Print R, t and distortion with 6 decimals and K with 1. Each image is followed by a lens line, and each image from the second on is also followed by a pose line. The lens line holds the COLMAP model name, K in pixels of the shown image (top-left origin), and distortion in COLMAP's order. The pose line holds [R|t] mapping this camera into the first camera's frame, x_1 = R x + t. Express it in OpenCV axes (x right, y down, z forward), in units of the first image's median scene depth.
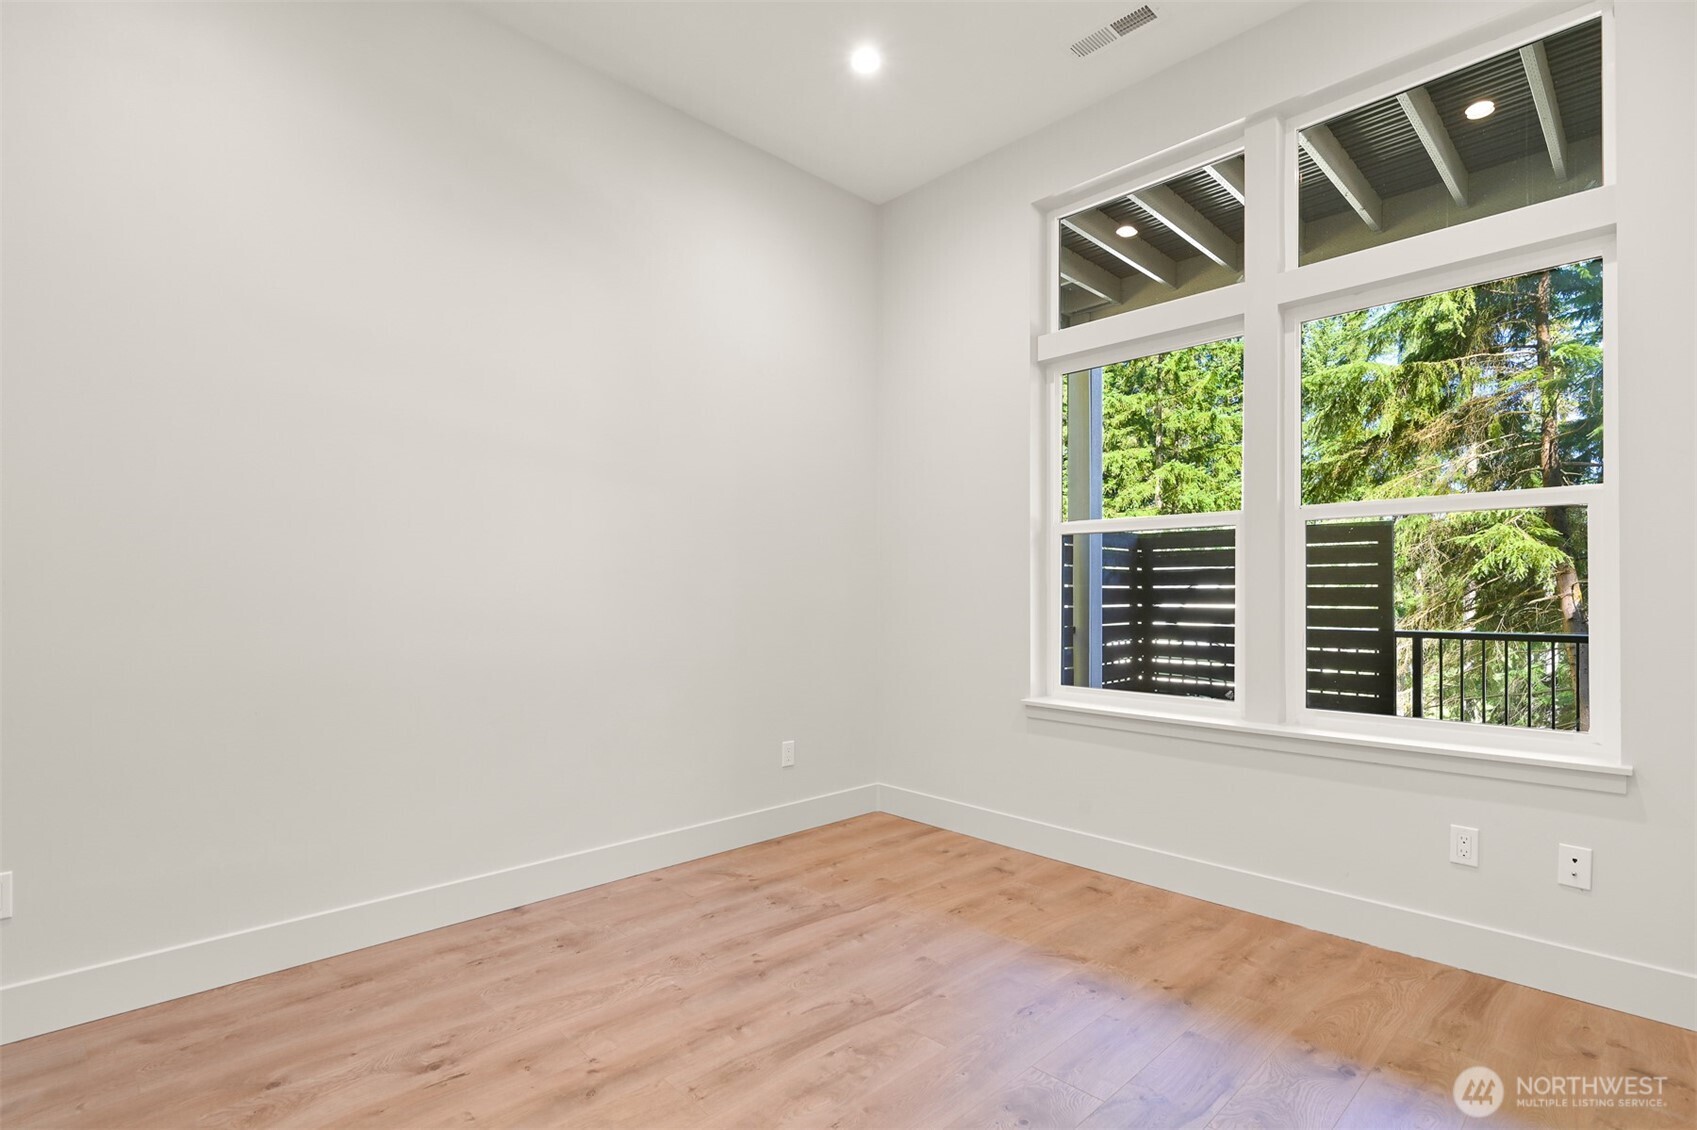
lens RADIAL K [[803.6, 0, 856.5], [0, 803.6, 578.4], [0, 0, 1]] dist [-0.004592, -0.000145]
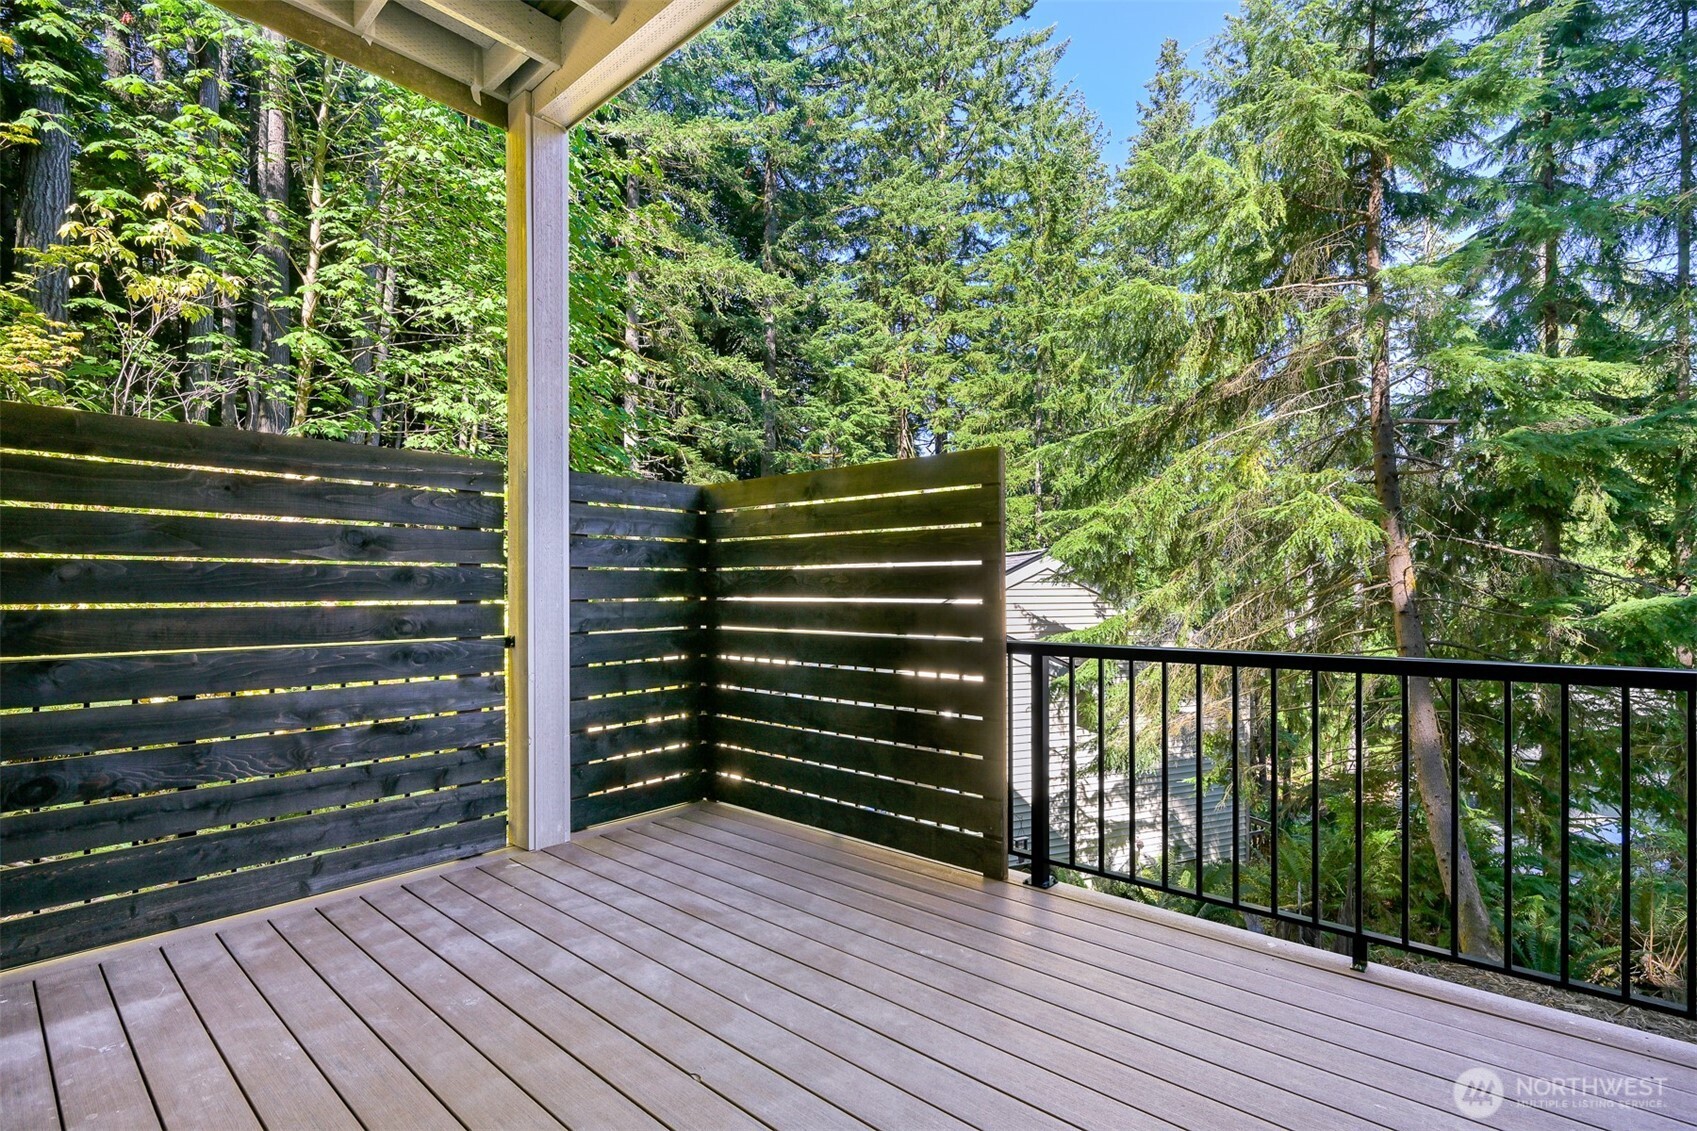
lens RADIAL K [[803.6, 0, 835.4], [0, 803.6, 588.1], [0, 0, 1]] dist [-0.004592, -0.000145]
pose [[0.997647, -0.003612, 0.068472, 0.261832], [0.002044, 0.999734, 0.022953, 0.006455], [-0.068537, -0.022759, 0.997389, 0.225087]]
